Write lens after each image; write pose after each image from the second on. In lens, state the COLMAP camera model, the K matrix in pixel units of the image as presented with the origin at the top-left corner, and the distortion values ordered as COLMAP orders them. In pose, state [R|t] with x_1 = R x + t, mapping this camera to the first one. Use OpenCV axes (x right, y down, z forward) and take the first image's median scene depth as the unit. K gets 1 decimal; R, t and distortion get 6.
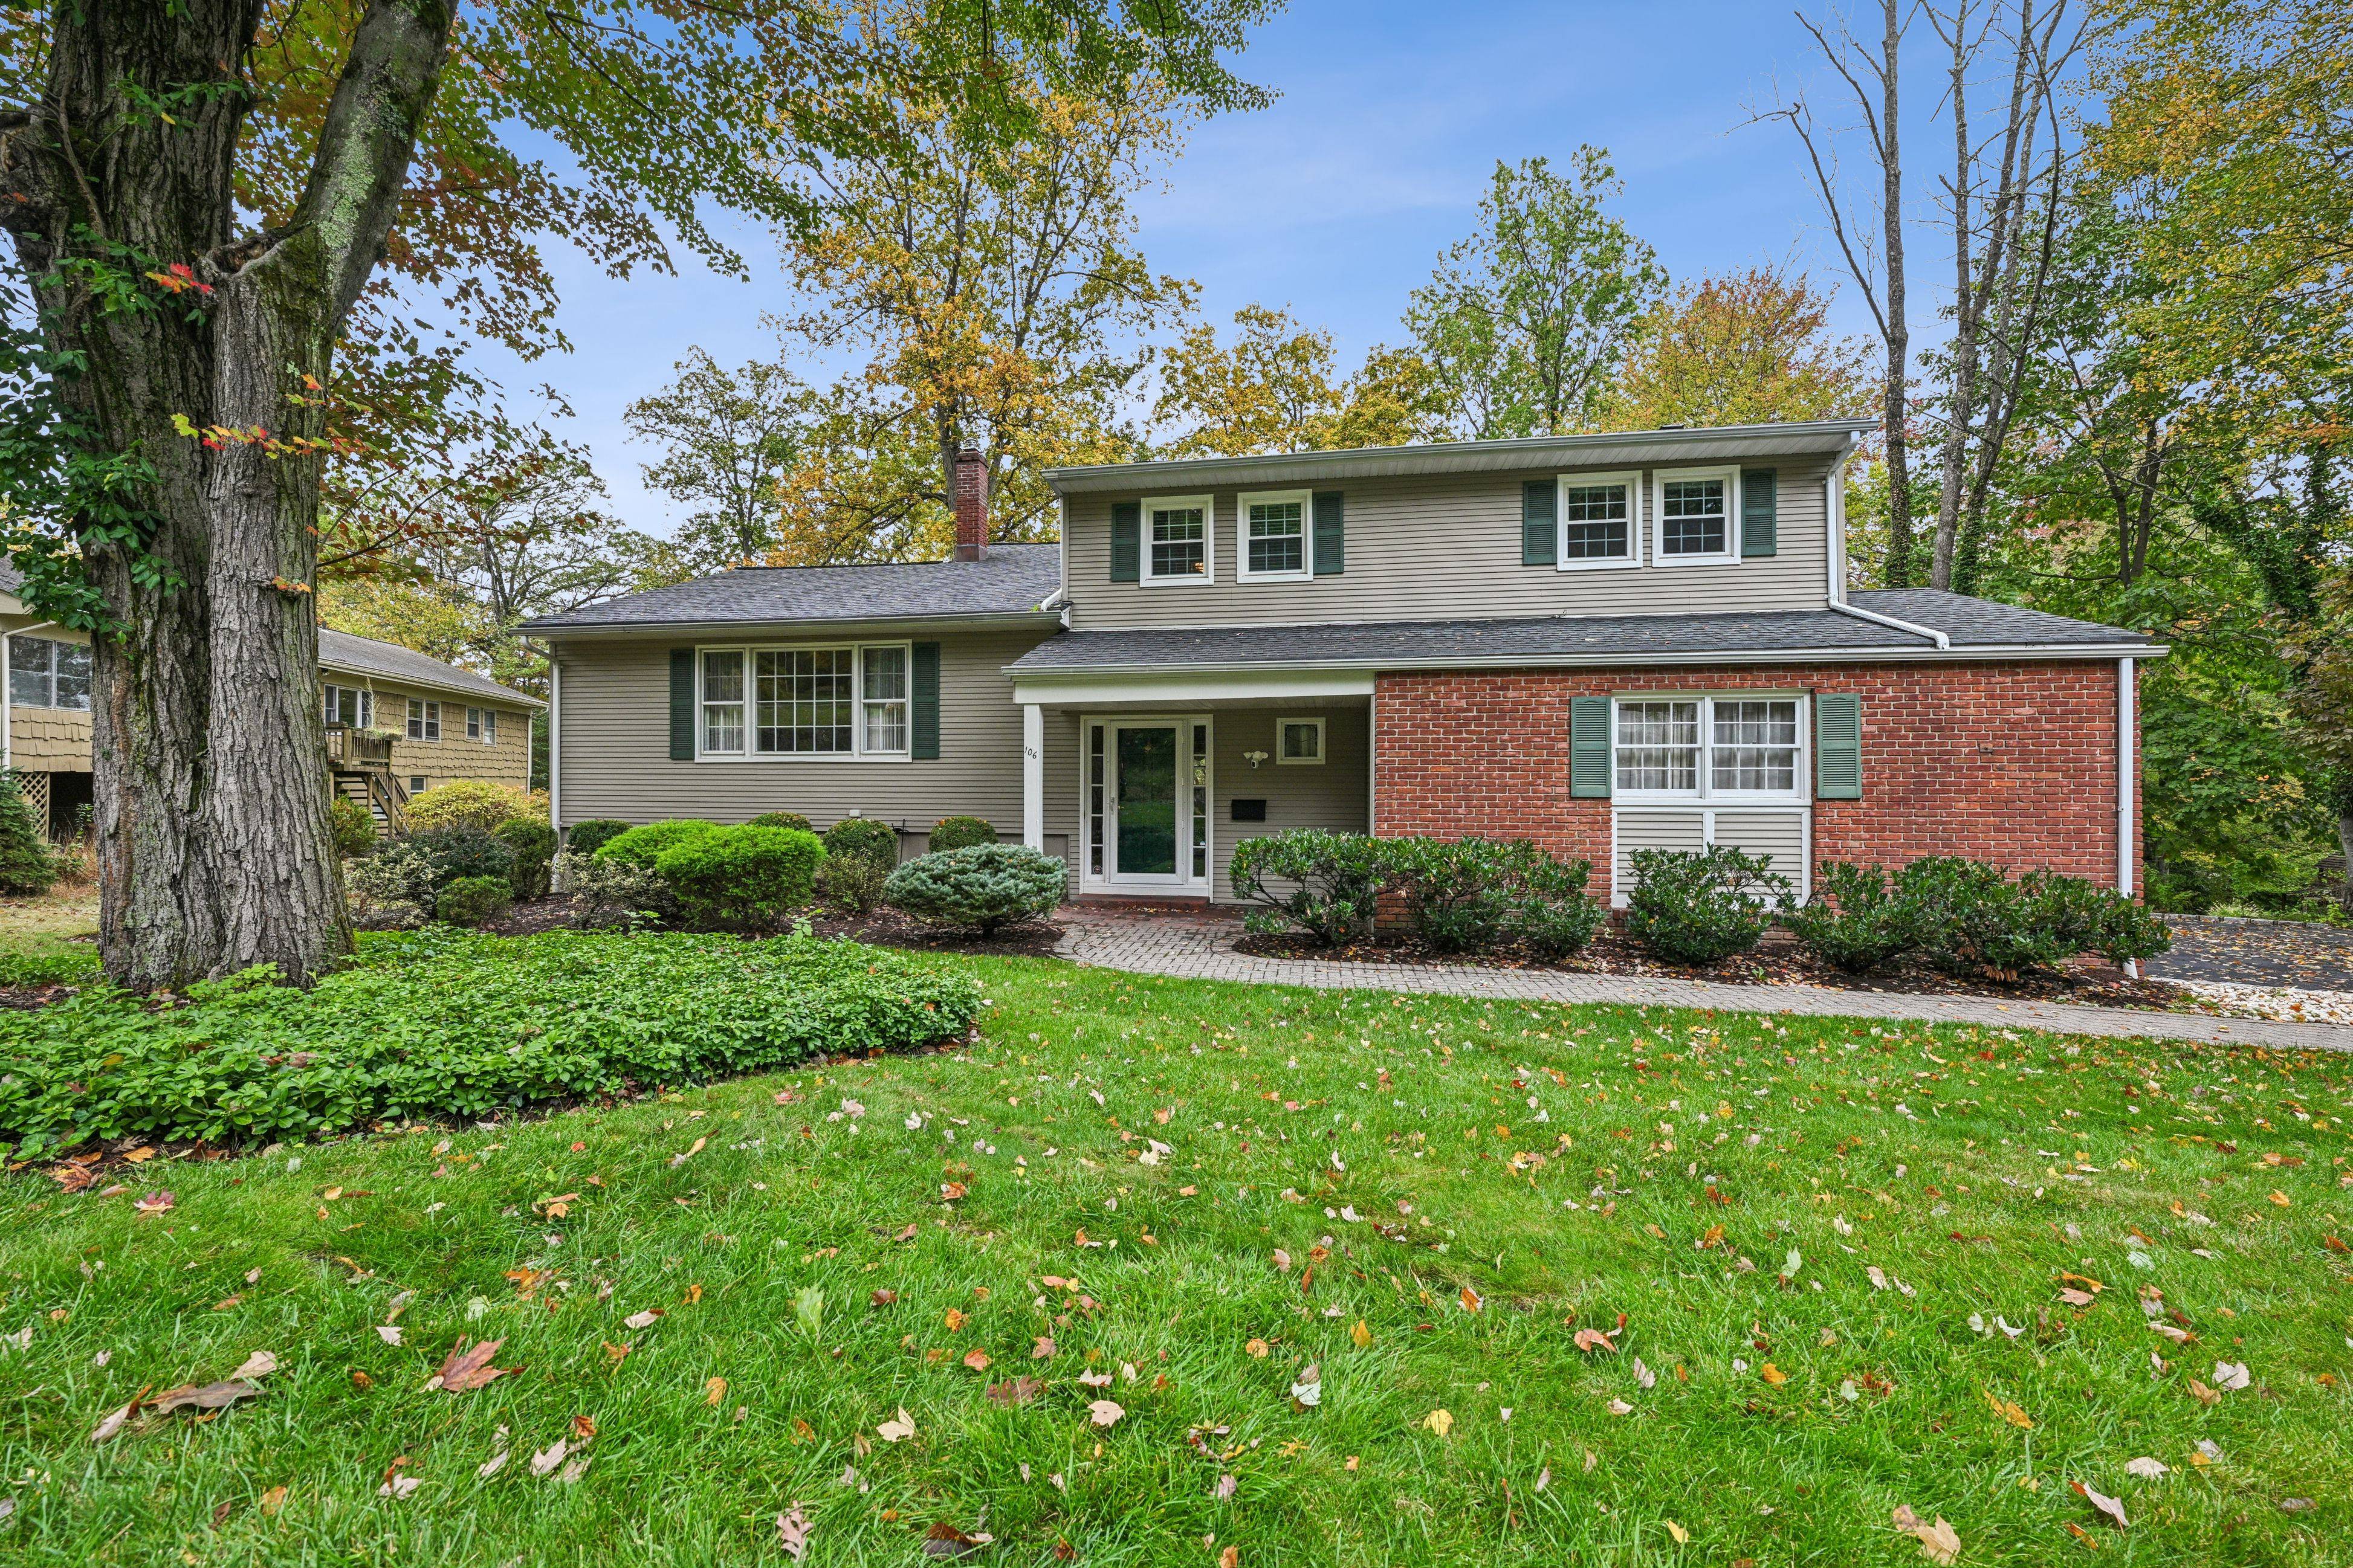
lens RADIAL K [[922.3, 0, 1173.7], [0, 922.3, 782.3], [0, 0, 1]] dist [0.001010, -0.000025]
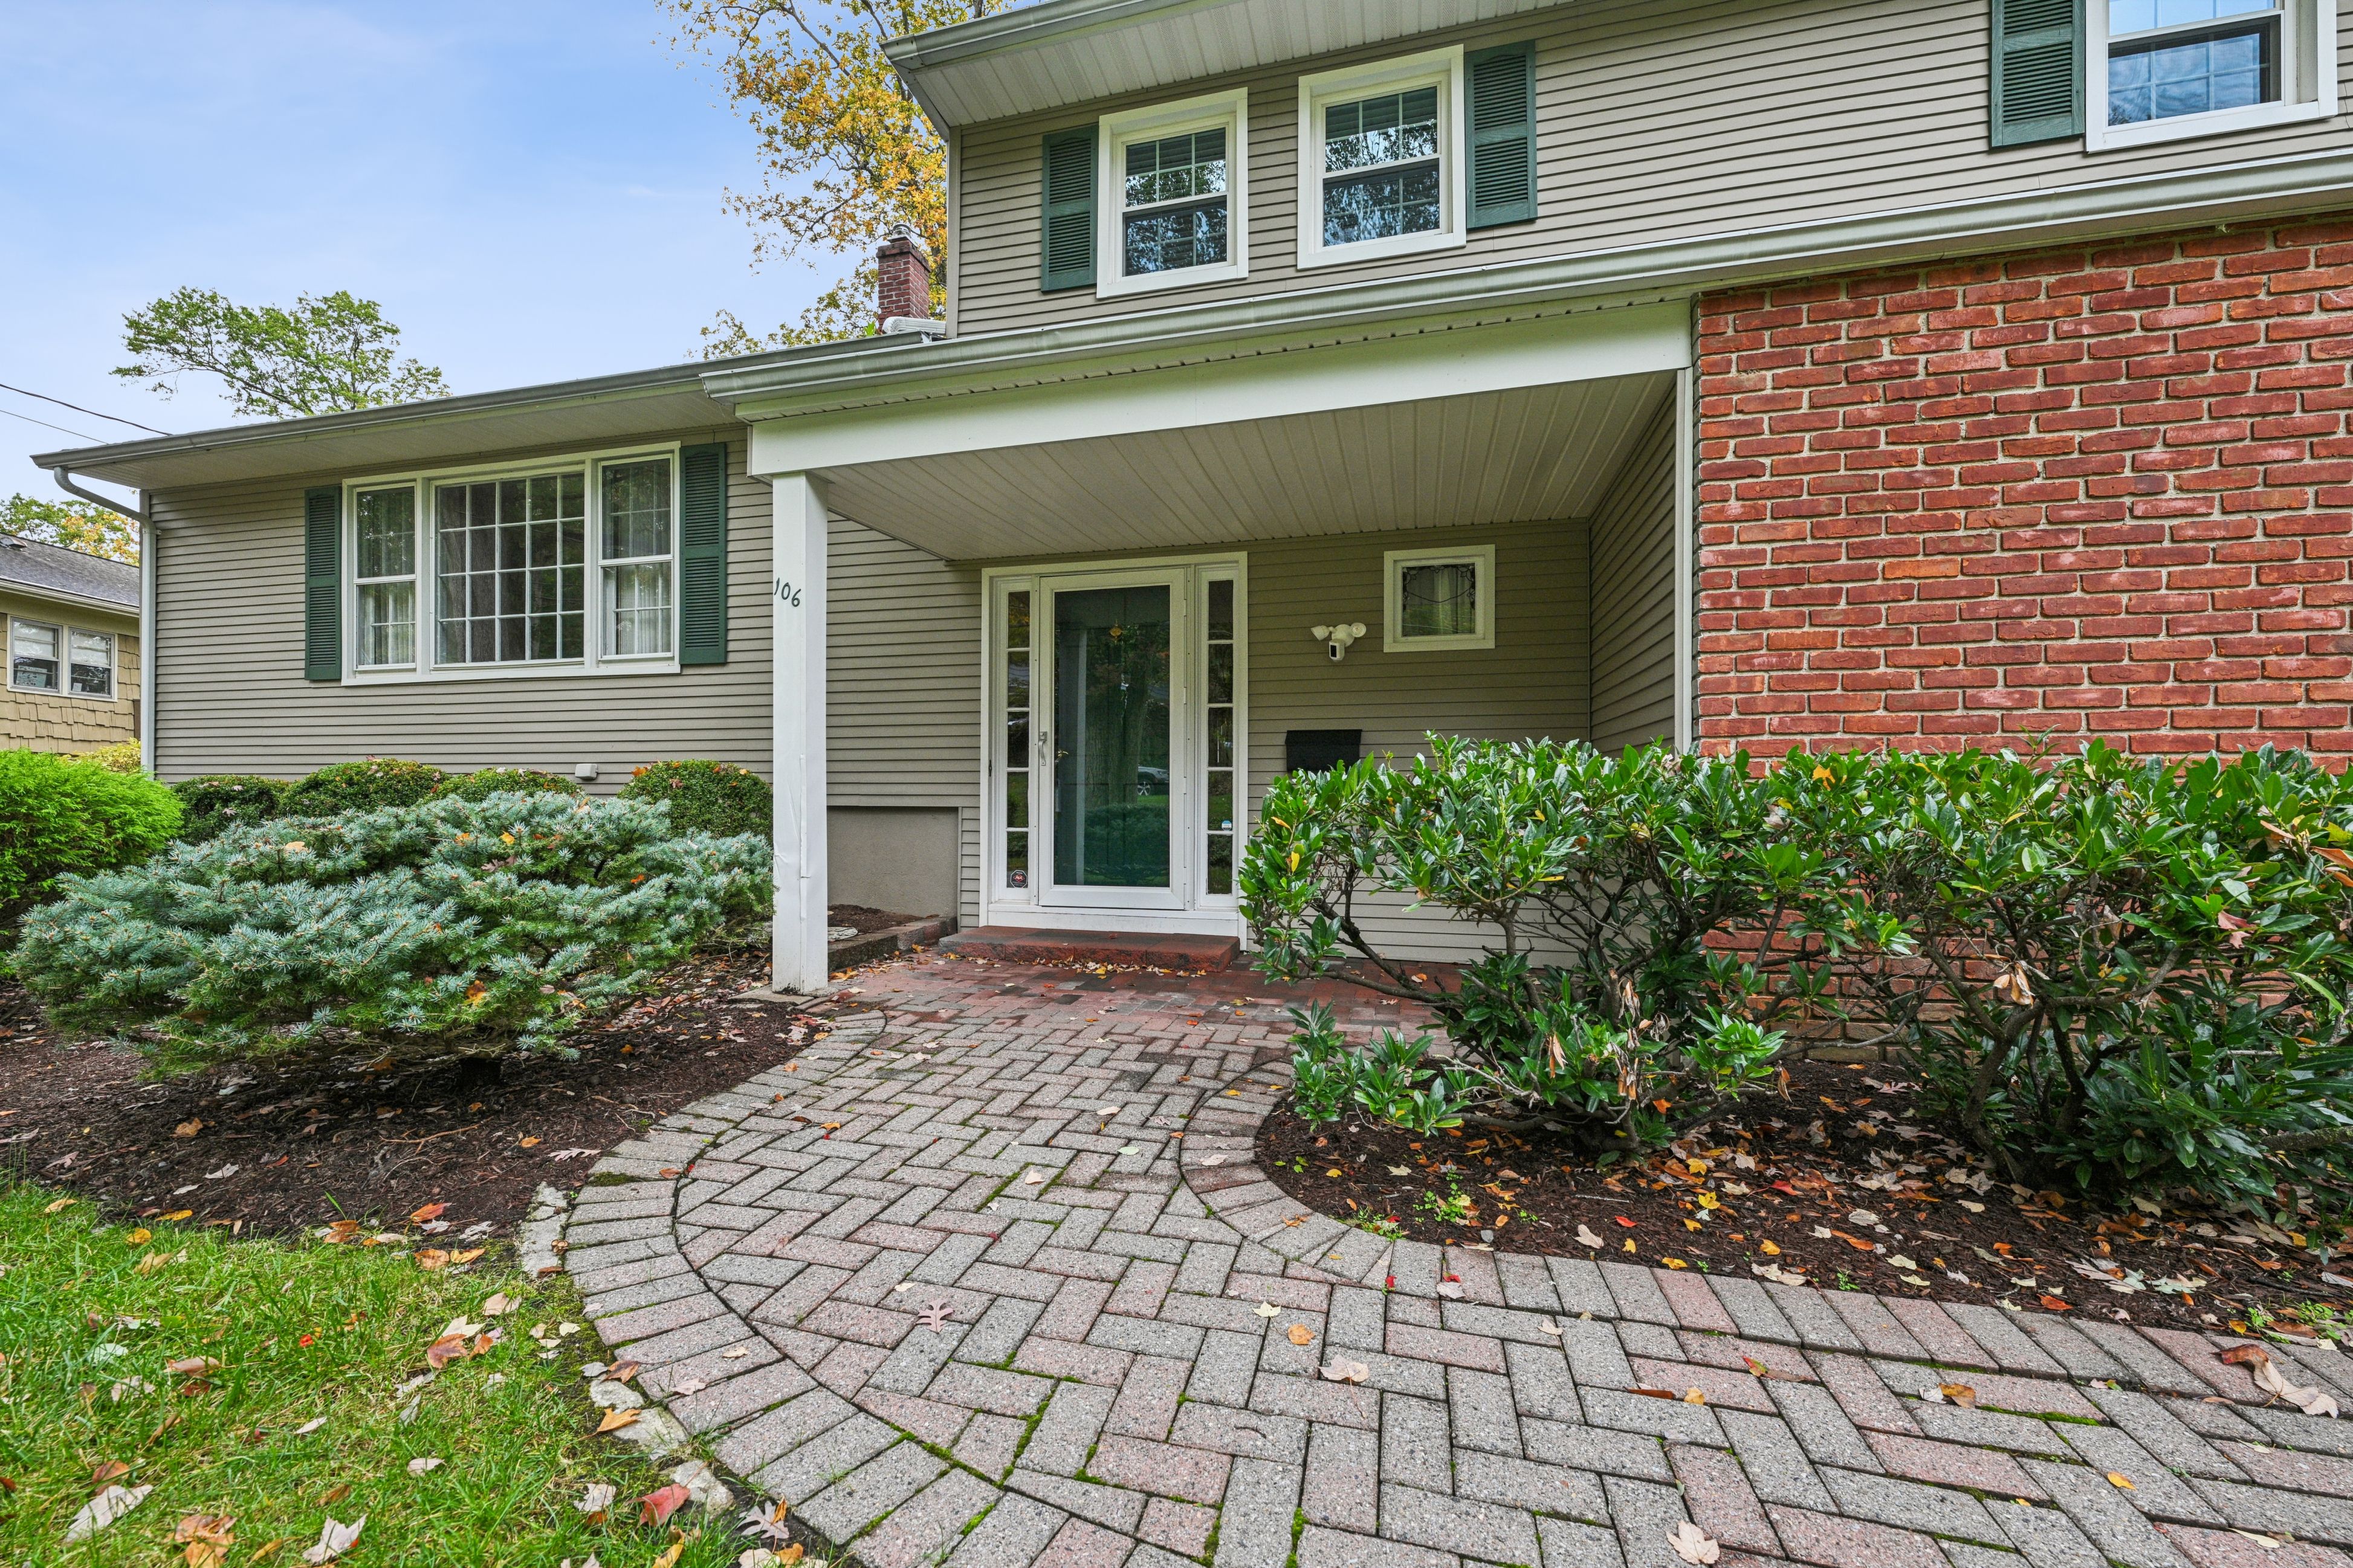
lens RADIAL K [[922.3, 0, 1176.6], [0, 922.3, 792.8], [0, 0, 1]] dist [0.001010, -0.000025]
pose [[0.996387, -0.001409, -0.084913, 0.046006], [0.001173, 0.999995, -0.002836, 0.050930], [0.084917, 0.002726, 0.996384, 0.520150]]
